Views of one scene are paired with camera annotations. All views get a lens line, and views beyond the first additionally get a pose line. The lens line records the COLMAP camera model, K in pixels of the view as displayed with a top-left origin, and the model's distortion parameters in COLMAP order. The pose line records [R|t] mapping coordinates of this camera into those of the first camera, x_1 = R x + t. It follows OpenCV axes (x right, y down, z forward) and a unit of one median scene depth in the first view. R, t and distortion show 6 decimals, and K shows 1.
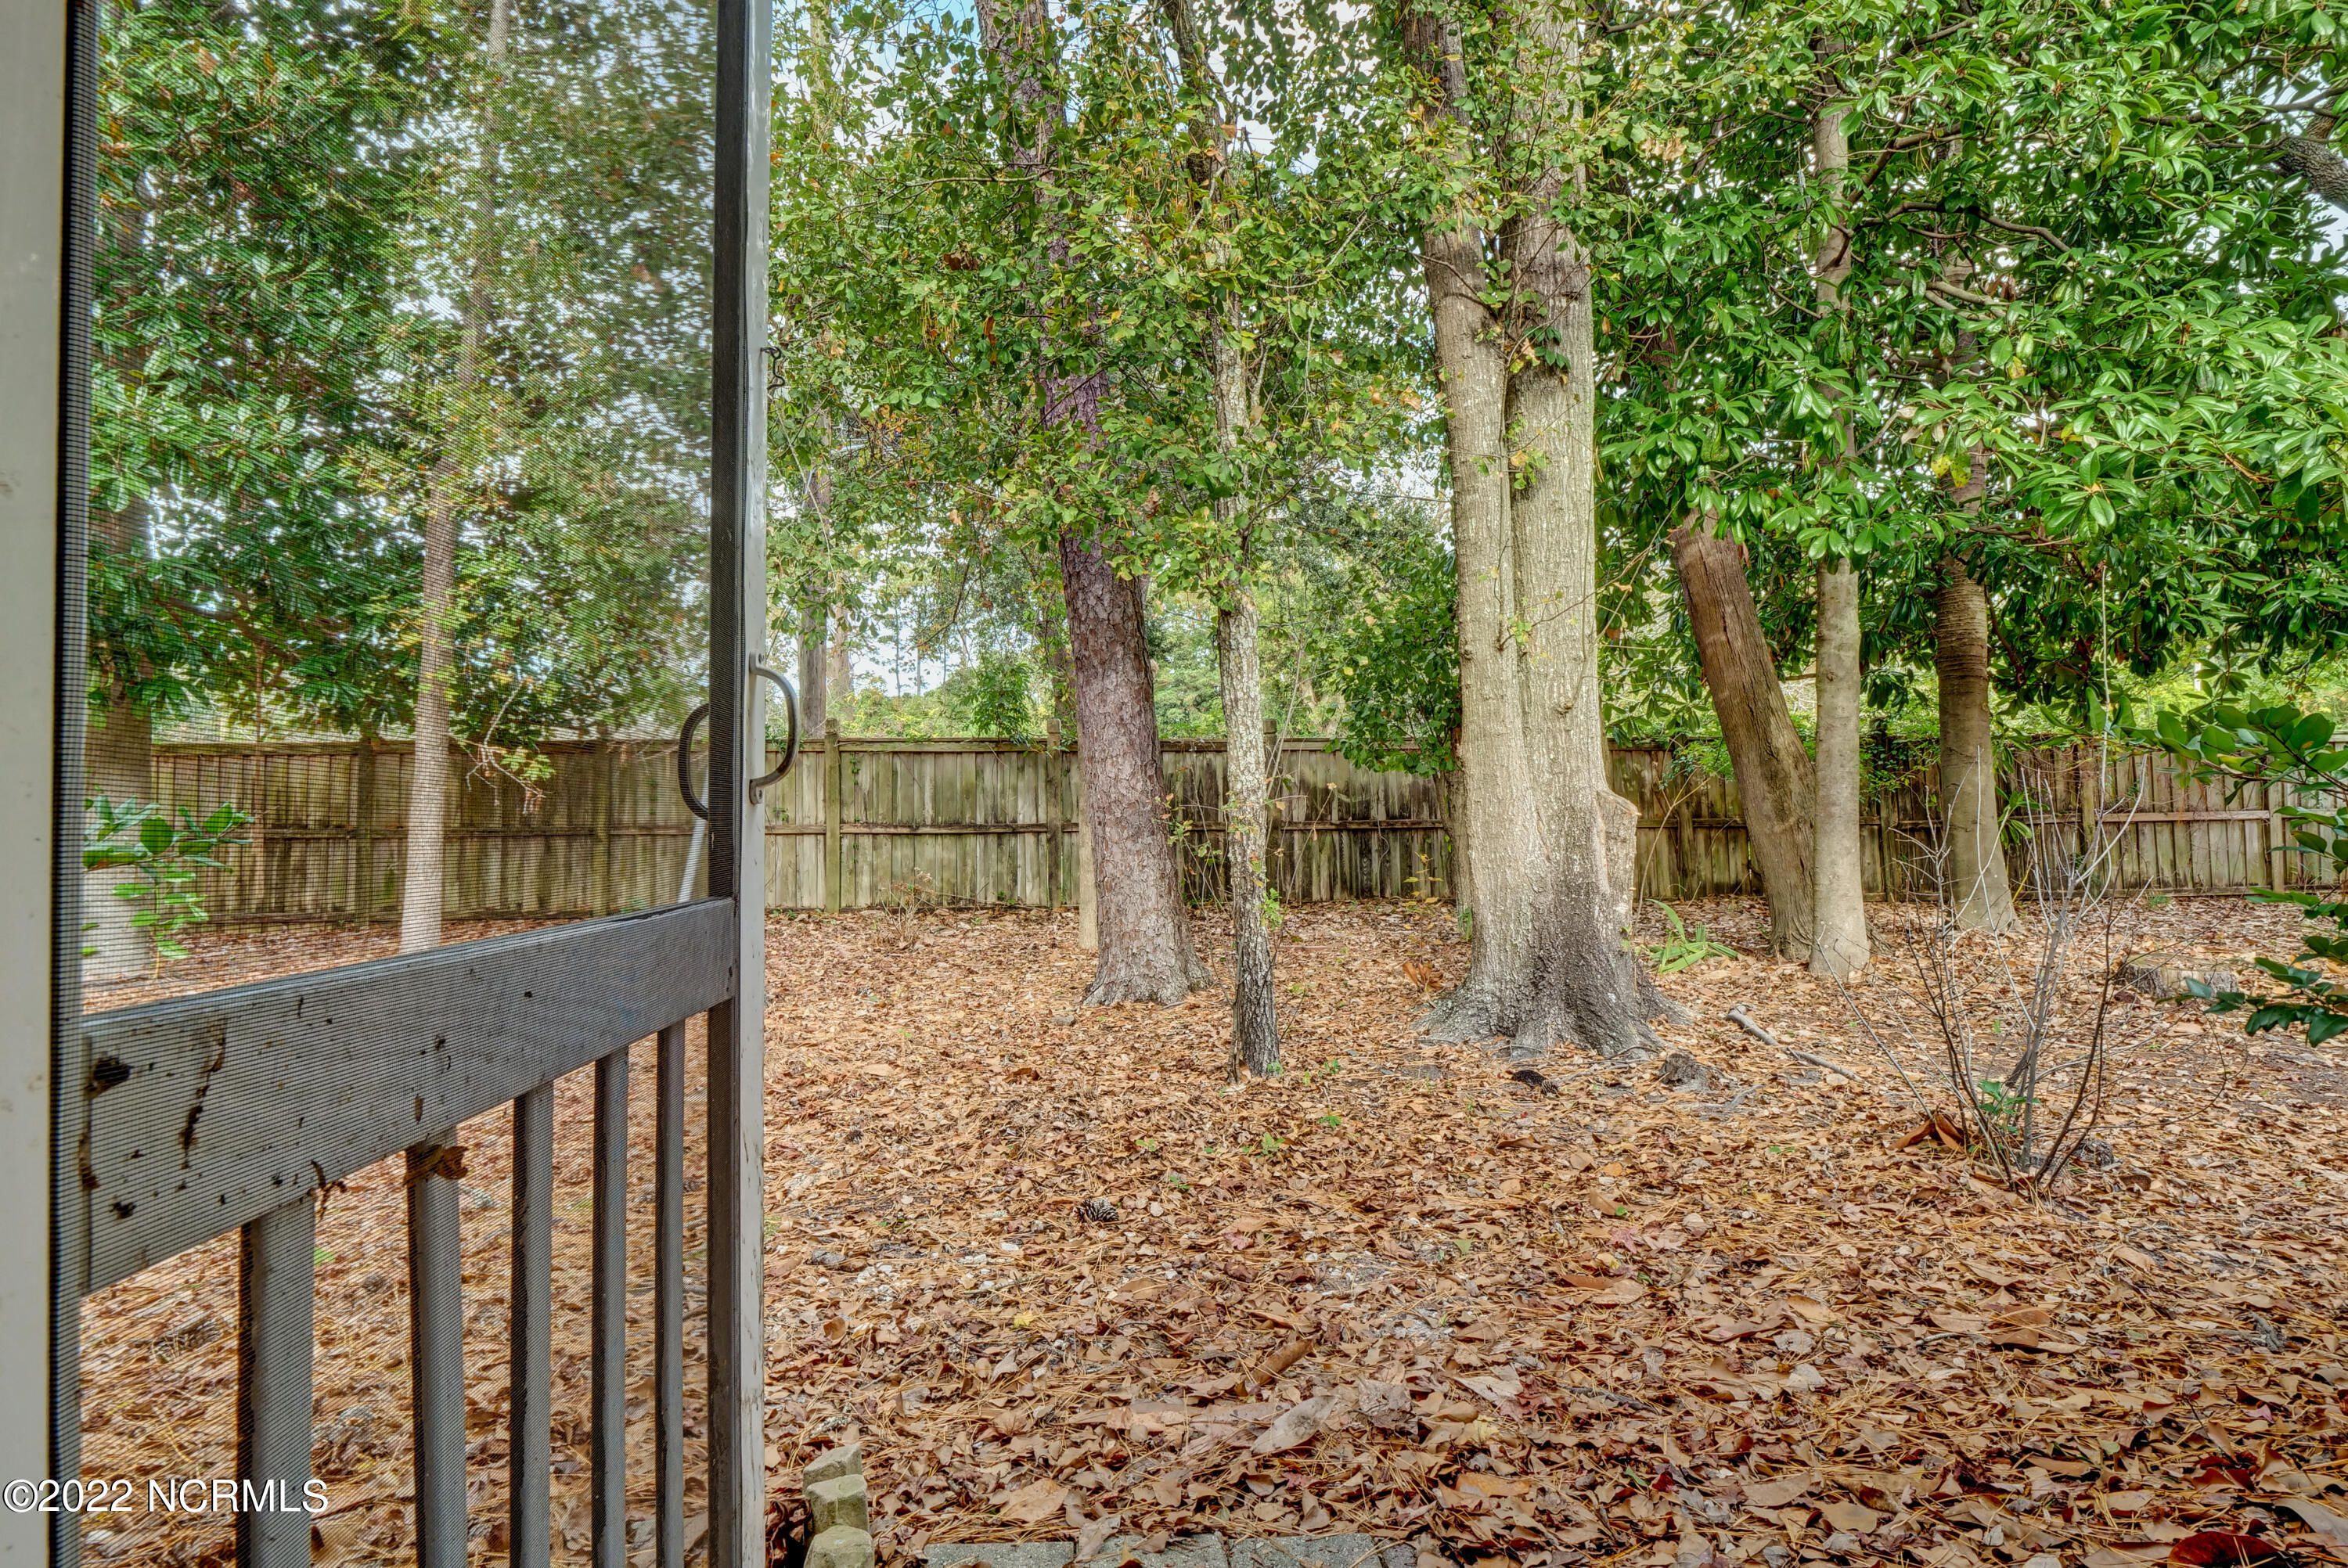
lens RADIAL K [[1141.0, 0, 1170.3], [0, 1141.0, 772.2], [0, 0, 1]] dist [-0.008082, -0.004973]
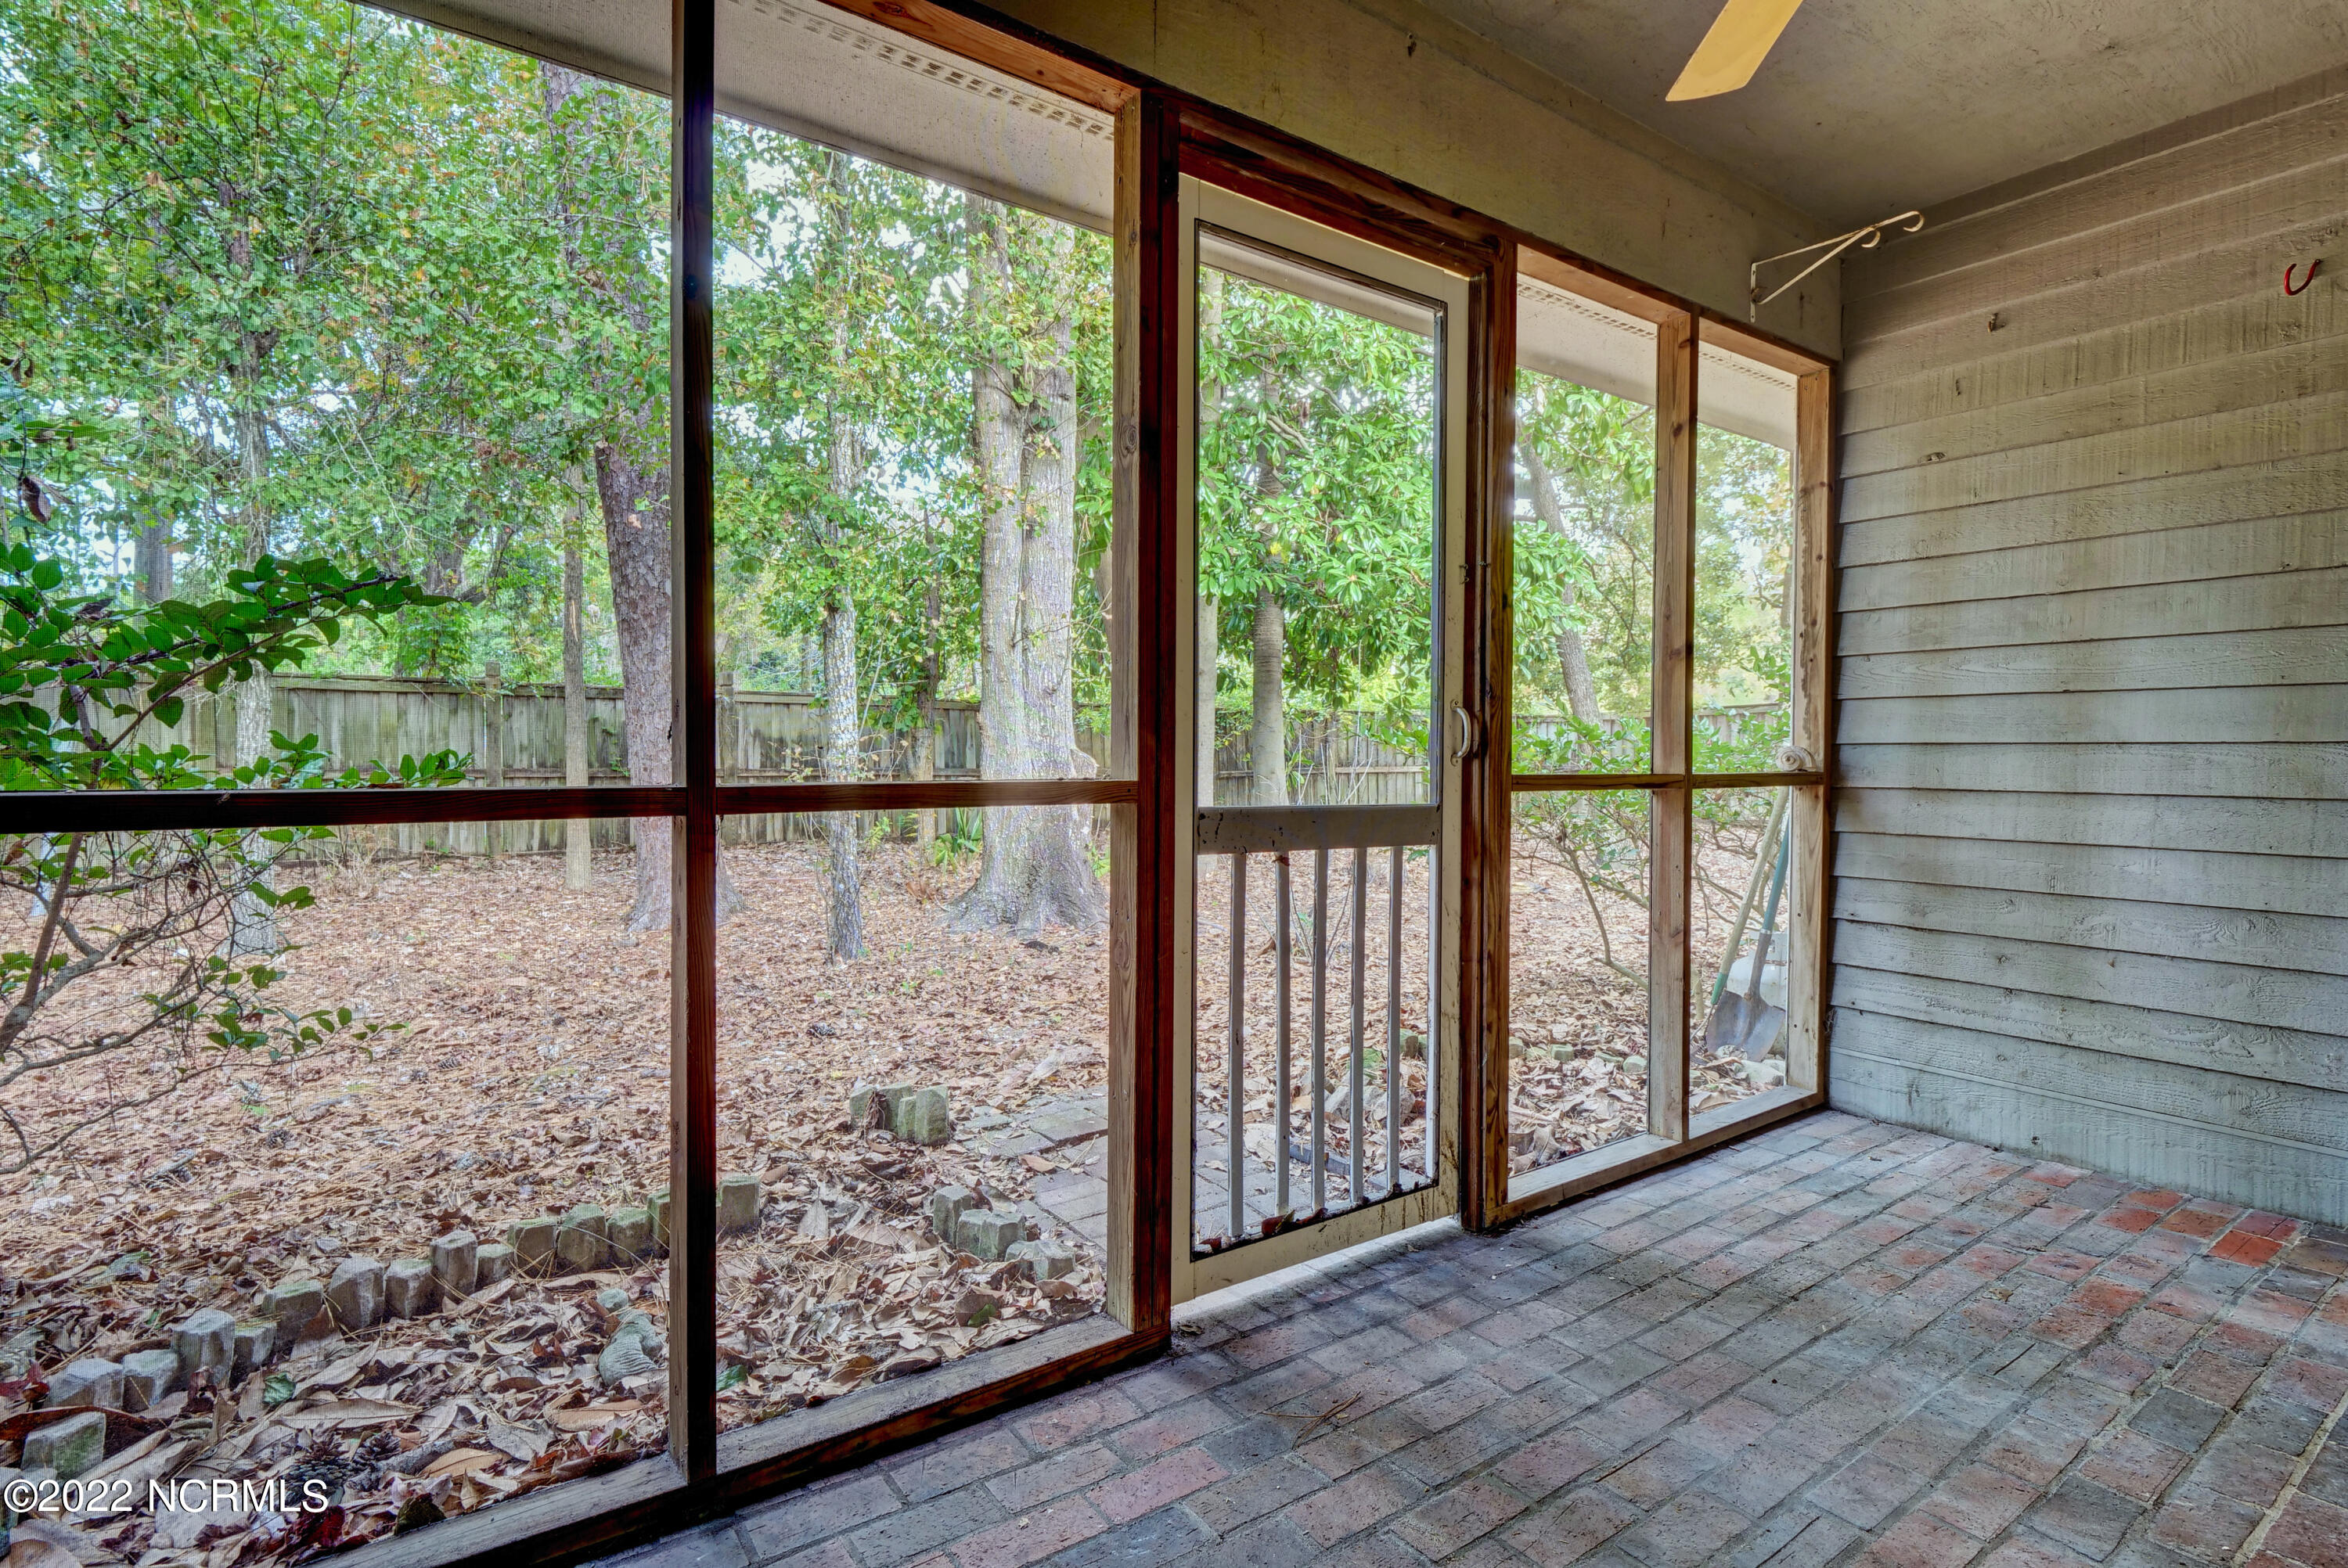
lens RADIAL K [[1141.0, 0, 1170.3], [0, 1141.0, 772.2], [0, 0, 1]] dist [-0.008082, -0.004973]
pose [[0.854113, 0.004708, 0.520065, -0.231146], [-0.028516, 0.998879, 0.037789, -0.010823], [-0.519304, -0.047106, 0.853290, -0.252474]]
